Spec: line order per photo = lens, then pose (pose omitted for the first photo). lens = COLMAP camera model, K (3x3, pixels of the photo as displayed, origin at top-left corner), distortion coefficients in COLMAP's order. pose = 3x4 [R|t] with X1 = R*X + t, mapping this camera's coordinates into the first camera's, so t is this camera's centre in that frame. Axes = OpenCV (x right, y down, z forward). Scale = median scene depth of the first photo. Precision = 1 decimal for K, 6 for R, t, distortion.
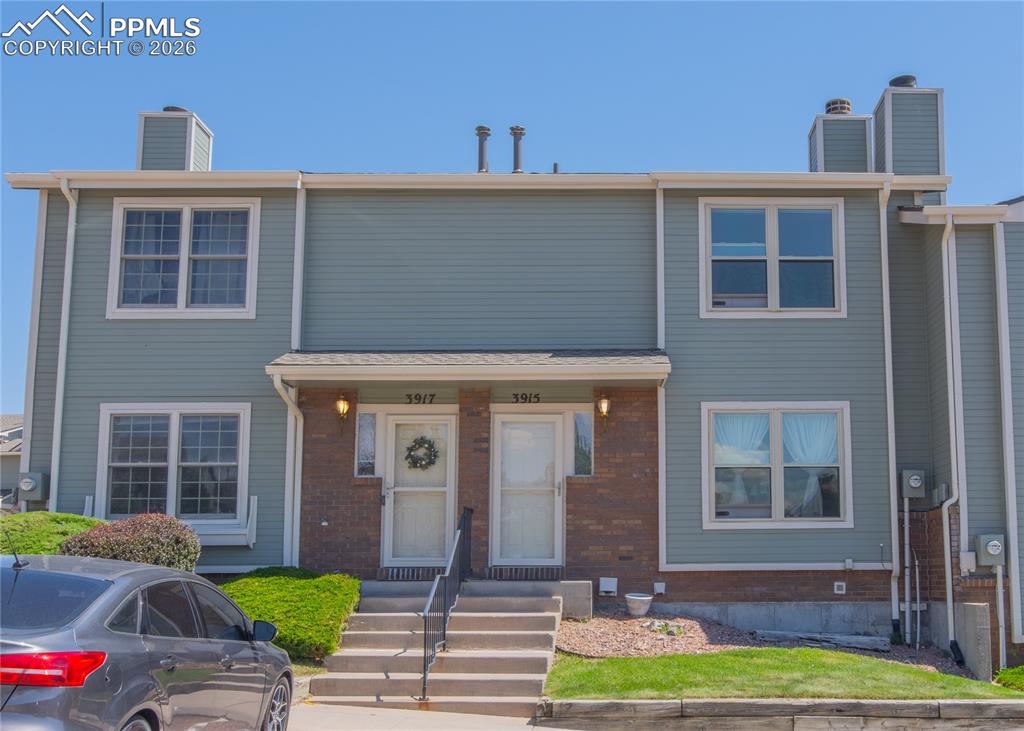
lens RADIAL K [[1114.7, 0, 512.3], [0, 1114.7, 419.8], [0, 0, 1]] dist [0.001426, -0.015596]
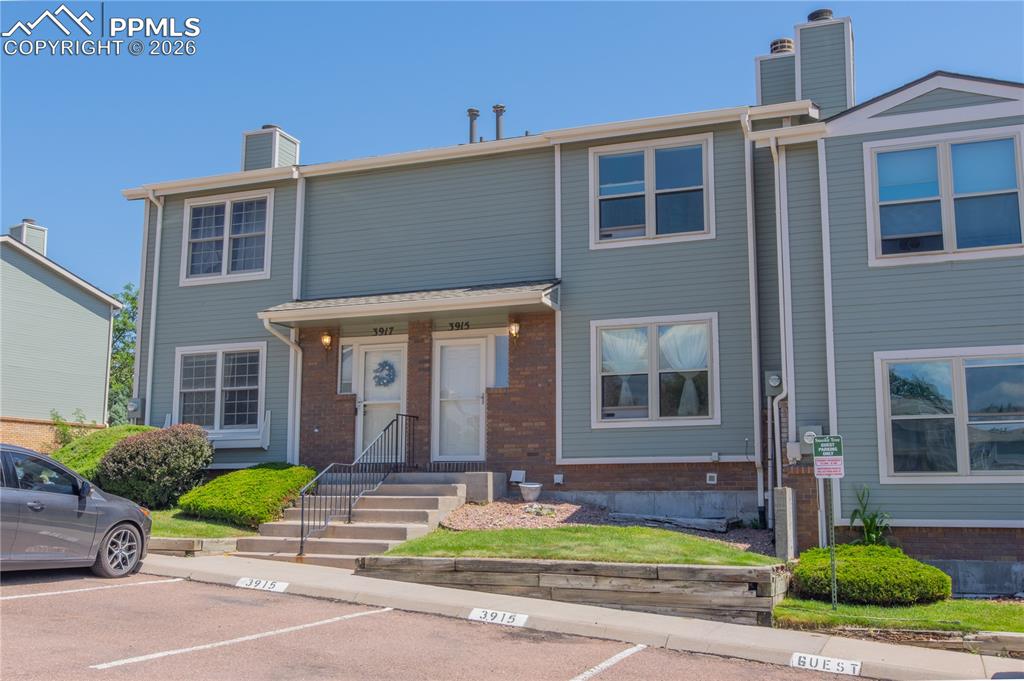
lens RADIAL K [[1024.5, 0, 512.0], [0, 1024.5, 340.5], [0, 0, 1]] dist [-0.004051, -0.000421]
pose [[0.928229, -0.052531, -0.368281, 0.490725], [0.043072, 0.998498, -0.033865, 0.038023], [0.369506, 0.015572, 0.929098, -0.034826]]
